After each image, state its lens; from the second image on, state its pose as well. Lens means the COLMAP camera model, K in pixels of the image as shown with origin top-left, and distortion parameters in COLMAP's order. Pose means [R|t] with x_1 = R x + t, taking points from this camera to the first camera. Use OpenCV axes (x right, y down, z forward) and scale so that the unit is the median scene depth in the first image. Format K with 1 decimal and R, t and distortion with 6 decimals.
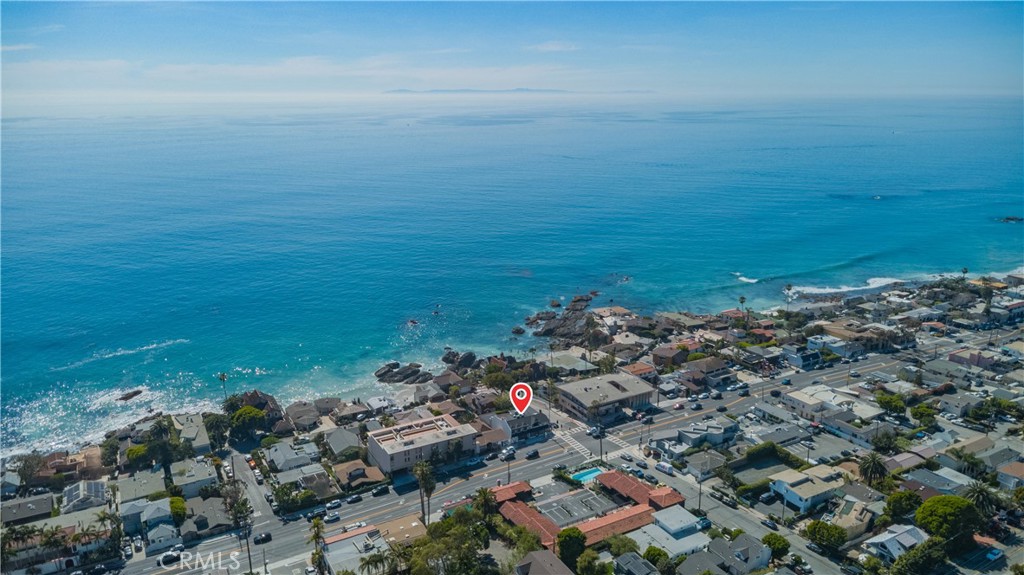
lens RADIAL K [[720.7, 0, 512.0], [0, 720.7, 287.5], [0, 0, 1]] dist [0.033523, -0.054682]
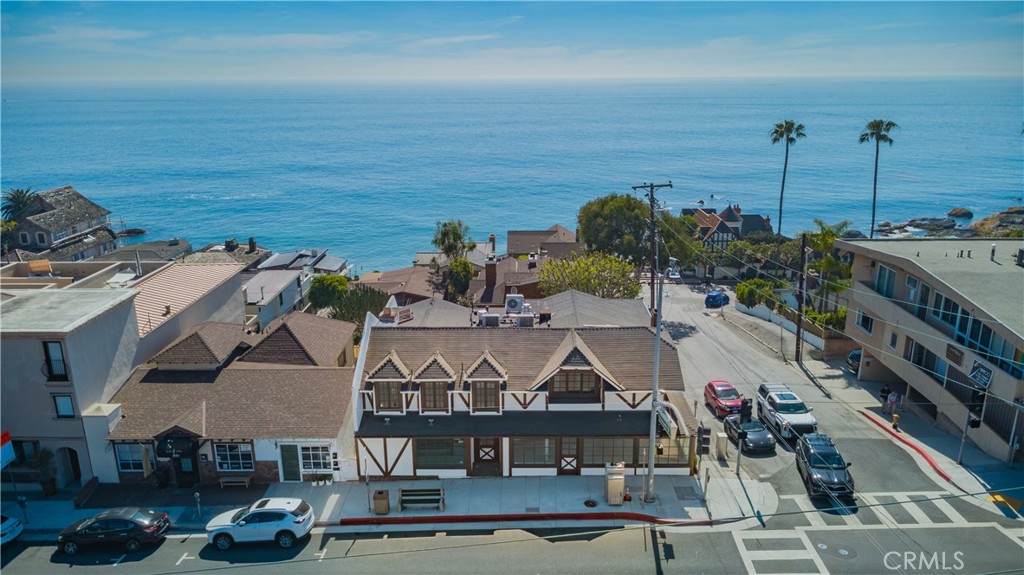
lens RADIAL K [[720.7, 0, 512.0], [0, 720.7, 287.5], [0, 0, 1]] dist [0.033523, -0.054682]
pose [[0.857892, 0.140307, -0.494302, 0.086750], [-0.127949, 0.990027, 0.058955, 0.156492], [0.497644, 0.012669, 0.867289, 0.838468]]
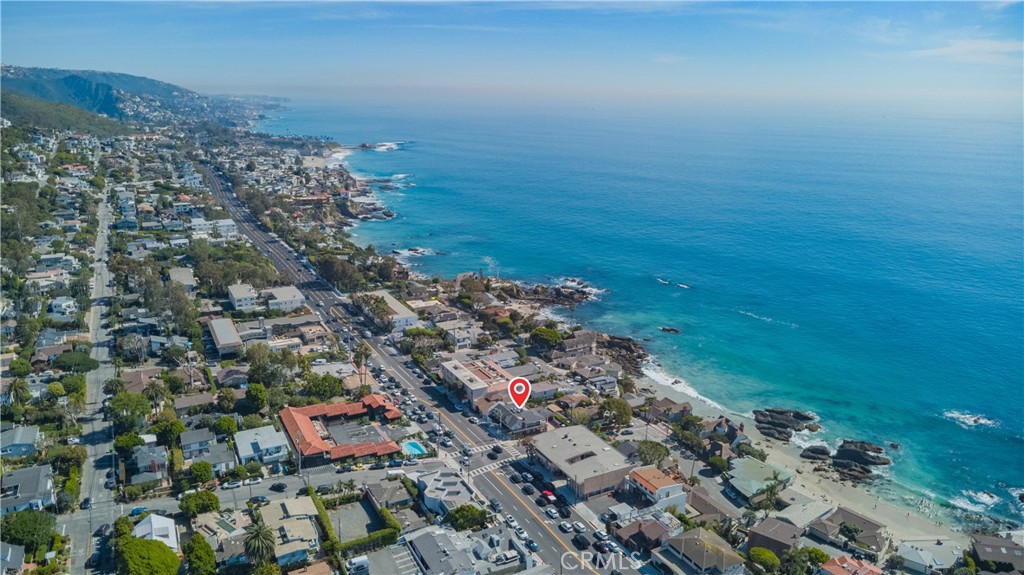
lens RADIAL K [[720.7, 0, 512.0], [0, 720.7, 287.5], [0, 0, 1]] dist [0.033523, -0.054682]
pose [[-0.028133, 0.265069, -0.963819, 0.920272], [-0.263761, 0.928060, 0.262934, -0.243752], [0.964178, 0.261615, 0.043805, 0.882150]]
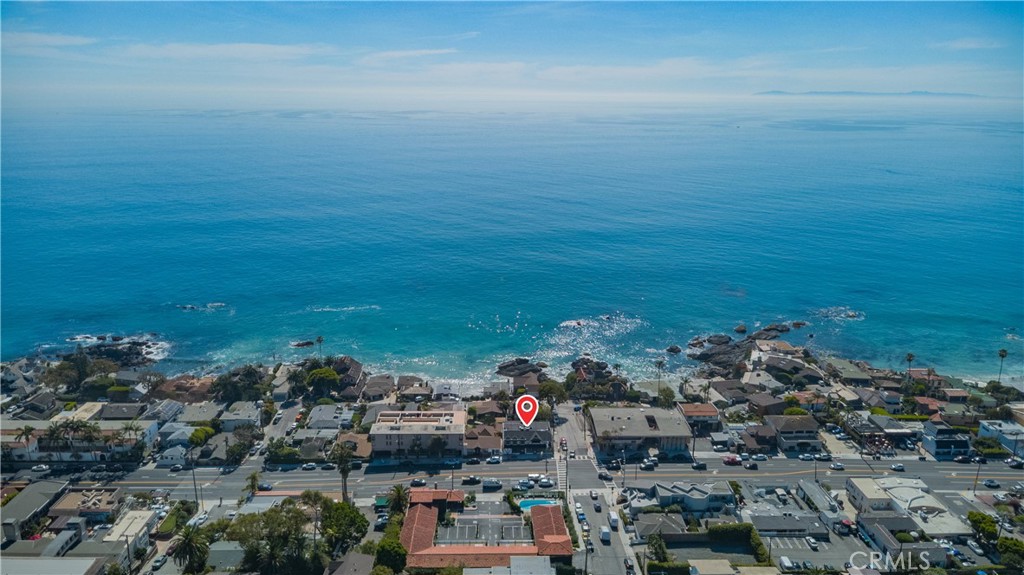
lens RADIAL K [[720.7, 0, 512.0], [0, 720.7, 287.5], [0, 0, 1]] dist [0.033523, -0.054682]
pose [[0.884878, 0.134548, -0.445969, 0.387683], [-0.134983, 0.990364, 0.030962, -0.034811], [0.445838, 0.032801, 0.894513, 0.123590]]
